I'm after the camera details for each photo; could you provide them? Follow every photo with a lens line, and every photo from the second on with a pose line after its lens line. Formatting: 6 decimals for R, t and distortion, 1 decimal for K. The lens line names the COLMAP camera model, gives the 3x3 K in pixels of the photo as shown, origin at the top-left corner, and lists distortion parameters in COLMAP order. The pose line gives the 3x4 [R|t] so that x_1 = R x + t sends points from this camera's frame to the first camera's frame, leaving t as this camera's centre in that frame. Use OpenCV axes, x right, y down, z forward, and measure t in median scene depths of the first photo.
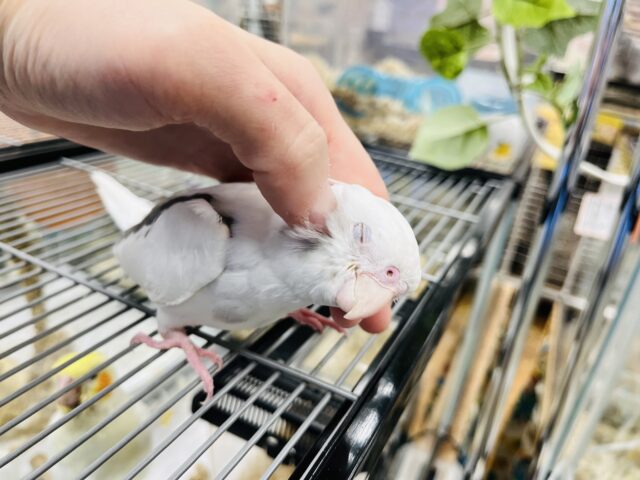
lens RADIAL K [[509.3, 0, 320.0], [0, 509.3, 240.0], [0, 0, 1]] dist [-0.028616, -0.002981]
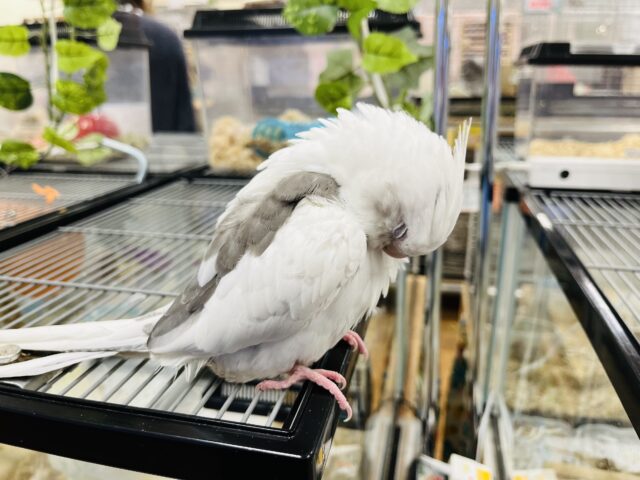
lens RADIAL K [[509.3, 0, 320.0], [0, 509.3, 240.0], [0, 0, 1]] dist [-0.028616, -0.002981]
pose [[0.964436, -0.199148, 0.173789, -0.100160], [0.214882, 0.973616, -0.076798, 0.090410], [-0.153910, 0.111411, 0.981784, -0.276311]]
